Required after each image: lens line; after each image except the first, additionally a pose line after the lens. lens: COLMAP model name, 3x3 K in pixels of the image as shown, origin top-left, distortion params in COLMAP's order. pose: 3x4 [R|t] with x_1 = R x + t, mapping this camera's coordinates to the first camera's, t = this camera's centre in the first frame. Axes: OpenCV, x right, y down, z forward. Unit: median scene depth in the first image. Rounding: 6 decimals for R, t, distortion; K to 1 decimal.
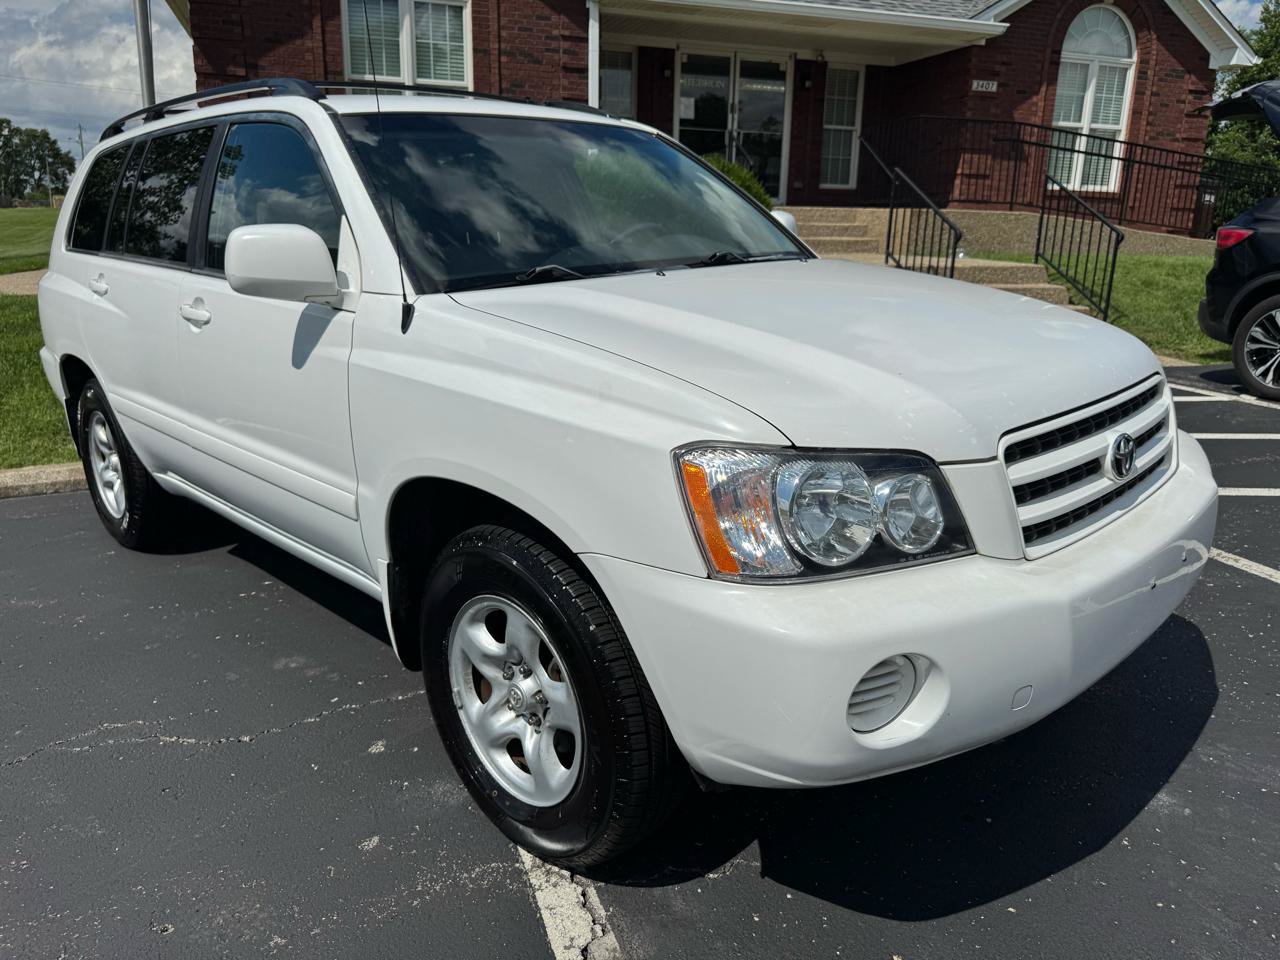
lens RADIAL K [[913.6, 0, 637.1], [0, 913.6, 479.7], [0, 0, 1]] dist [-0.000749, -0.000881]
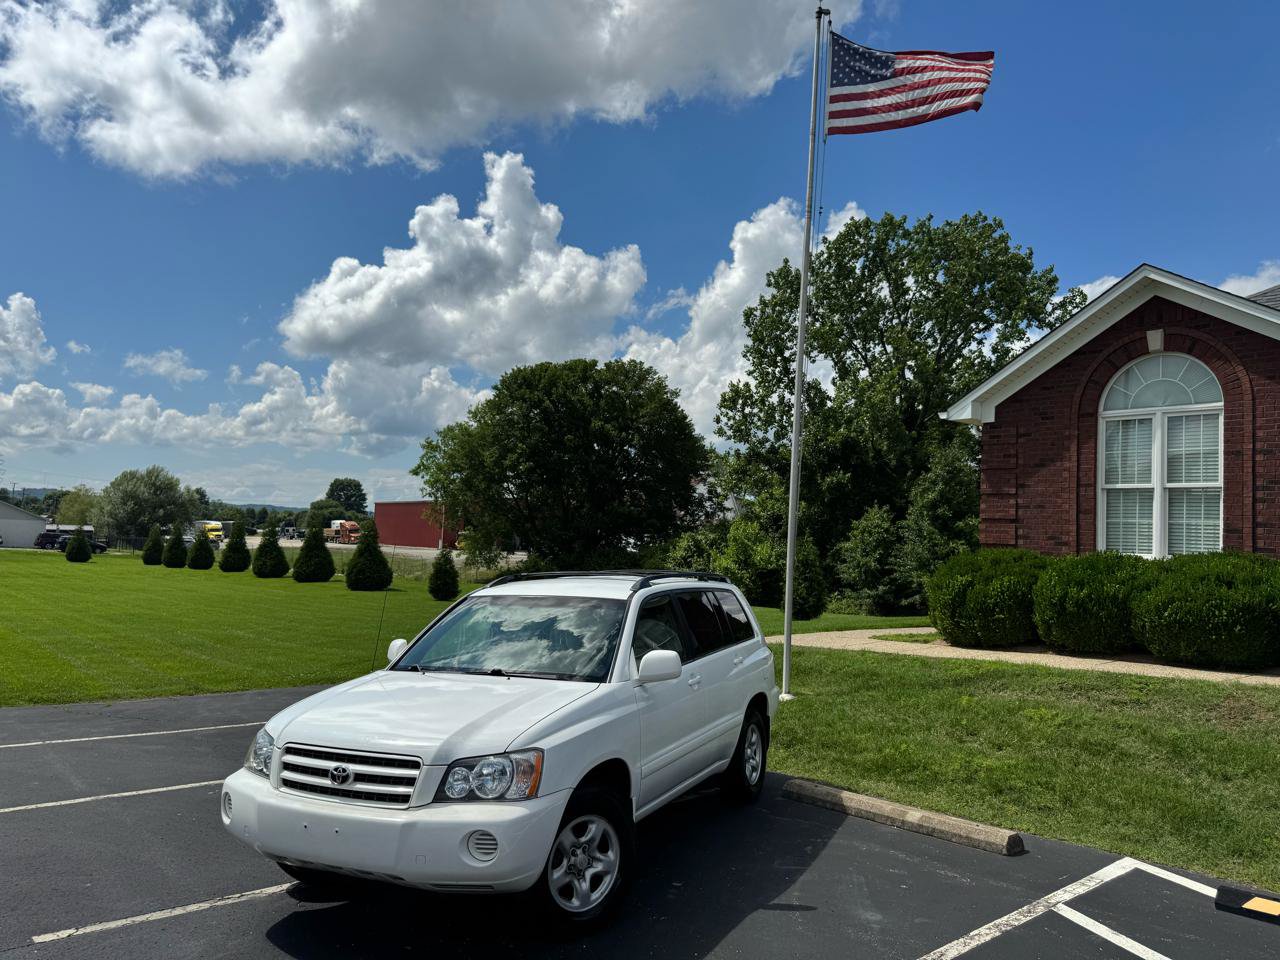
lens RADIAL K [[900.9, 0, 645.9], [0, 900.9, 495.7], [0, 0, 1]] dist [0.078334, -0.109695]
pose [[0.372683, -0.045981, -0.926819, 0.511280], [-0.275135, 0.948386, -0.157685, -0.093710], [0.886232, 0.313767, 0.340797, 0.111999]]
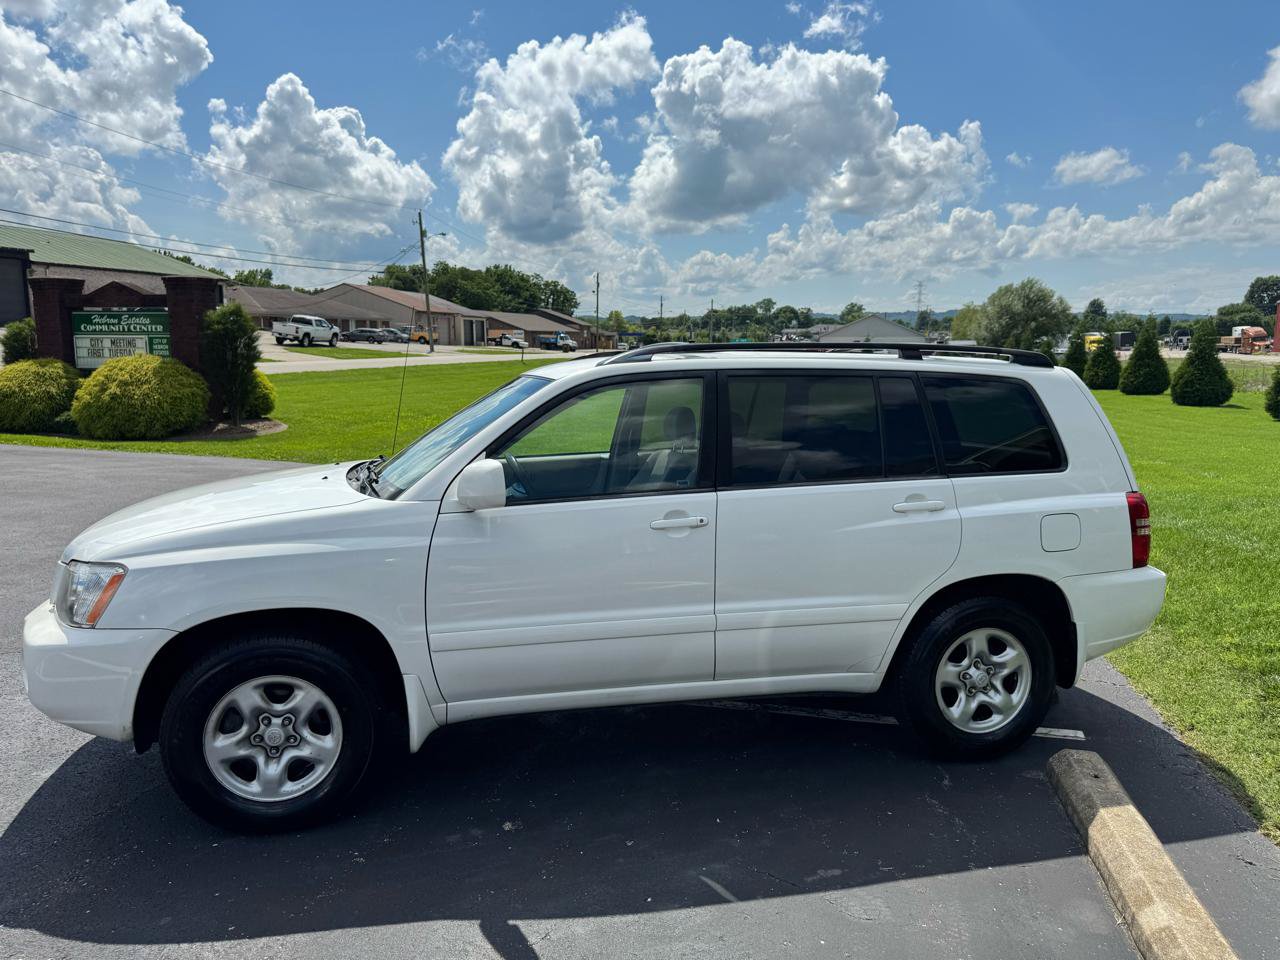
lens RADIAL K [[921.1, 0, 641.7], [0, 921.1, 480.0], [0, 0, 1]] dist [0.062853, -0.106015]
pose [[-0.516832, 0.114706, -0.848367, 0.264336], [-0.235847, 0.933557, 0.269904, -0.182938], [0.822958, 0.339580, -0.455439, 0.519450]]
